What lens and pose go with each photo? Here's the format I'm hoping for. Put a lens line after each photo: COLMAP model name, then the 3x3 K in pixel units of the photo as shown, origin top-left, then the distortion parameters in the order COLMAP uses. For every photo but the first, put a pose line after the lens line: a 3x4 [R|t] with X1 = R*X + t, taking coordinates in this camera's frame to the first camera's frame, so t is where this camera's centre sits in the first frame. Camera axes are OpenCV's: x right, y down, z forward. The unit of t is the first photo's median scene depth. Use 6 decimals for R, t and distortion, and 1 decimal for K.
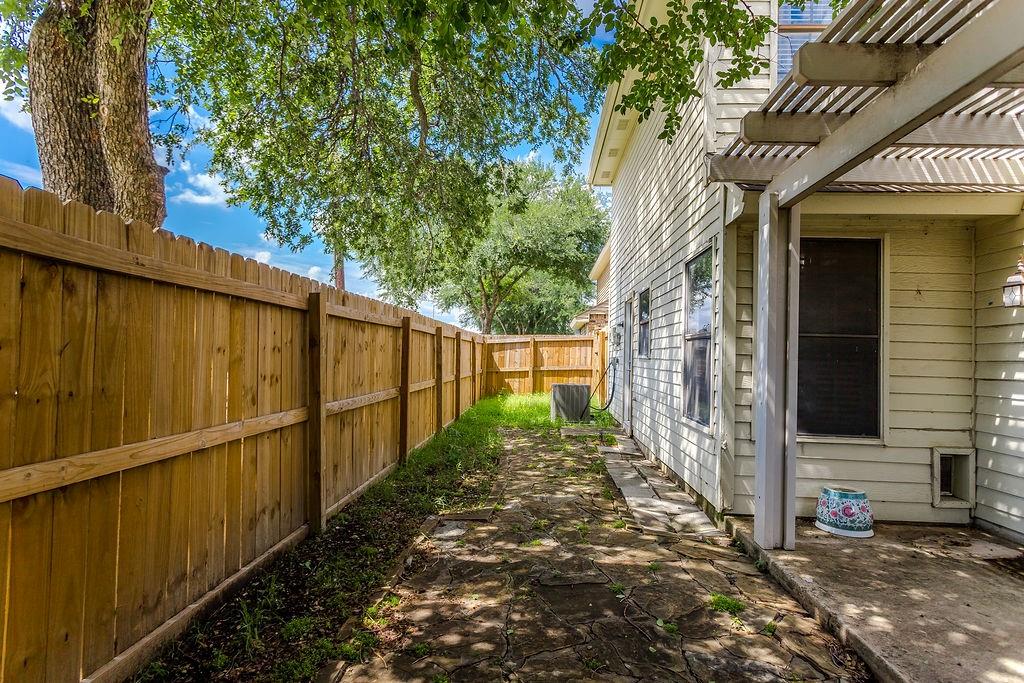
lens RADIAL K [[532.0, 0, 505.9], [0, 532.0, 340.6], [0, 0, 1]] dist [-0.006595, 0.001881]
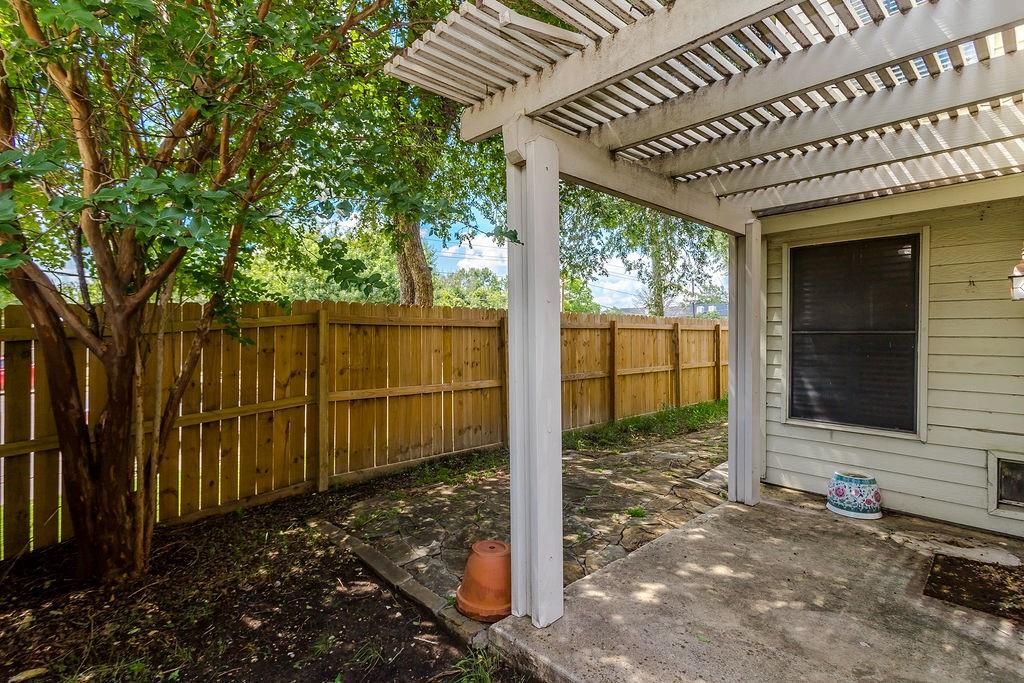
lens RADIAL K [[493.9, 0, 501.0], [0, 493.9, 335.7], [0, 0, 1]] dist [0.005075, 0.000442]
pose [[0.710956, -0.021202, -0.702917, 0.864140], [0.037169, 0.999281, 0.007453, -0.039292], [0.702254, -0.031425, 0.711233, -0.227762]]
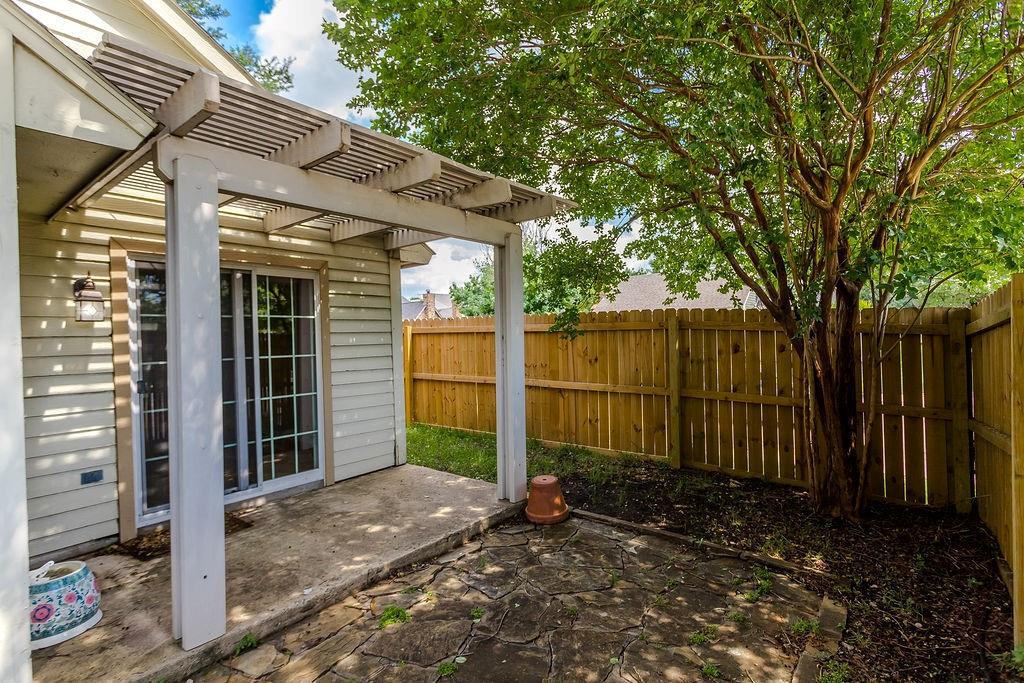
lens RADIAL K [[493.9, 0, 512.9], [0, 493.9, 334.1], [0, 0, 1]] dist [0.005075, 0.000442]
pose [[-0.826837, 0.003188, 0.562432, -0.237280], [-0.007656, 0.999827, -0.016923, -0.026551], [-0.562389, -0.018299, -0.826670, 1.240430]]
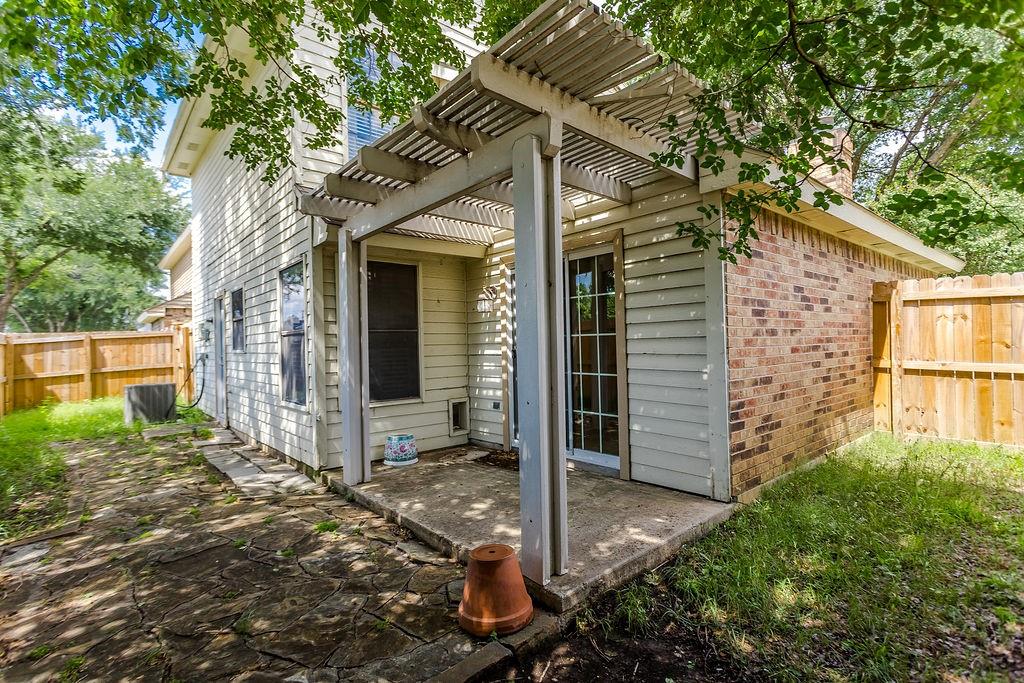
lens RADIAL K [[493.9, 0, 513.5], [0, 493.9, 340.8], [0, 0, 1]] dist [0.005075, 0.000442]
pose [[0.708823, -0.038517, 0.704334, -0.100127], [0.023913, 0.999246, 0.030579, -0.016465], [-0.704981, -0.004832, 0.709210, -0.200735]]
